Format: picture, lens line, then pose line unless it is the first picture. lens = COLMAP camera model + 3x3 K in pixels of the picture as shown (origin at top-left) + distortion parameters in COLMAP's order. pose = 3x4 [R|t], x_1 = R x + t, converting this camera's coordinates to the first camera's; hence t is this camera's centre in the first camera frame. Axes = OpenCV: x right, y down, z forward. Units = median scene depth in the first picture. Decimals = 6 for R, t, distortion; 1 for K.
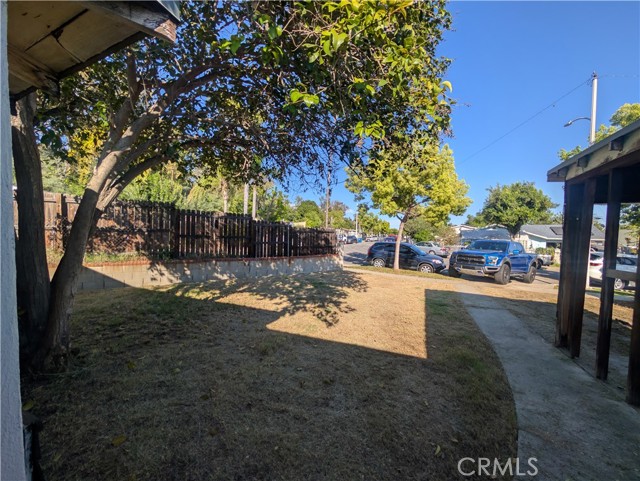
lens RADIAL K [[240.8, 0, 321.7], [0, 240.8, 242.0], [0, 0, 1]] dist [-0.001474, -0.000022]
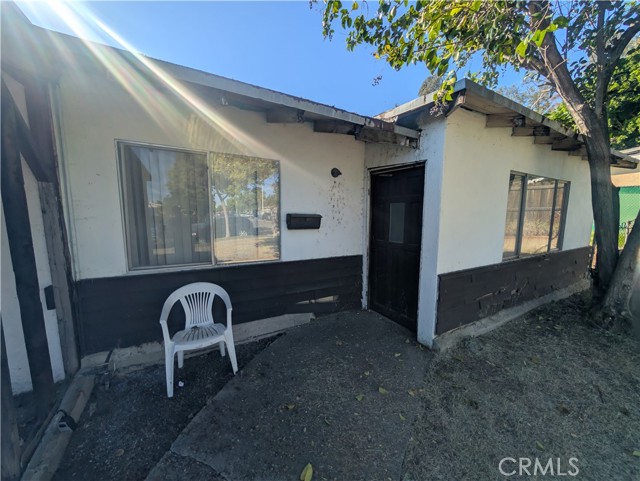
lens RADIAL K [[240.8, 0, 321.5], [0, 240.8, 239.9], [0, 0, 1]] dist [-0.001474, -0.000022]
pose [[-0.618869, 0.074807, -0.781924, 0.272215], [-0.041085, 0.991009, 0.127328, 0.007680], [0.784419, 0.110924, -0.610231, 0.239003]]
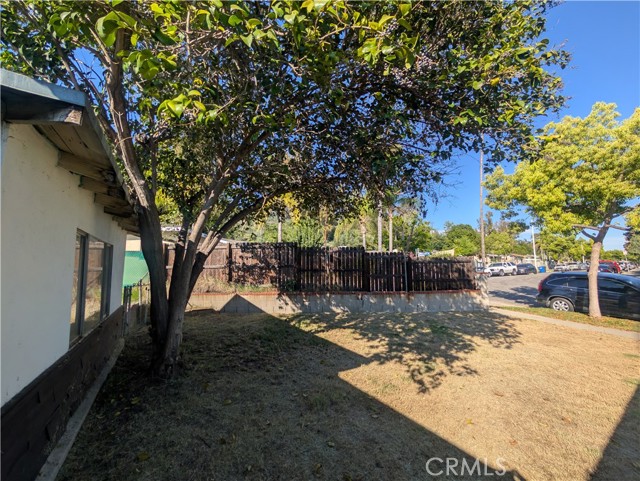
lens RADIAL K [[240.8, 0, 323.3], [0, 240.8, 241.3], [0, 0, 1]] dist [-0.001474, -0.000022]
pose [[0.827736, -0.082287, -0.555051, 0.176159], [0.009452, 0.991093, -0.132836, -0.010936], [0.561038, 0.104707, 0.821141, 0.127815]]
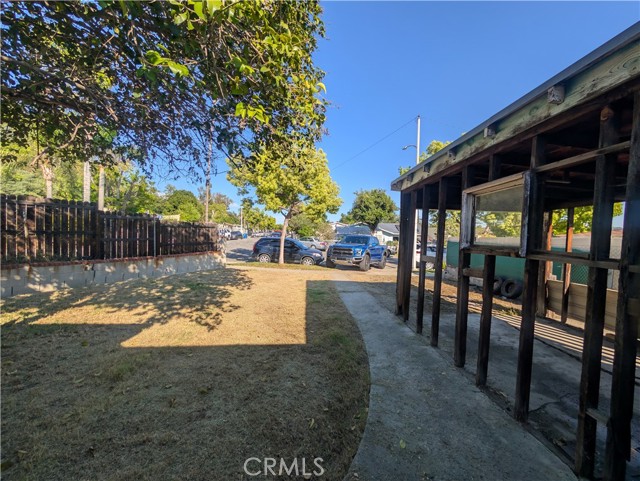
lens RADIAL K [[240.8, 0, 321.7], [0, 240.8, 241.9], [0, 0, 1]] dist [-0.001474, -0.000022]
pose [[0.894726, -0.016727, 0.446302, 0.010306], [0.008511, 0.999756, 0.020407, -0.000261], [-0.446535, -0.014460, 0.894649, -0.003135]]
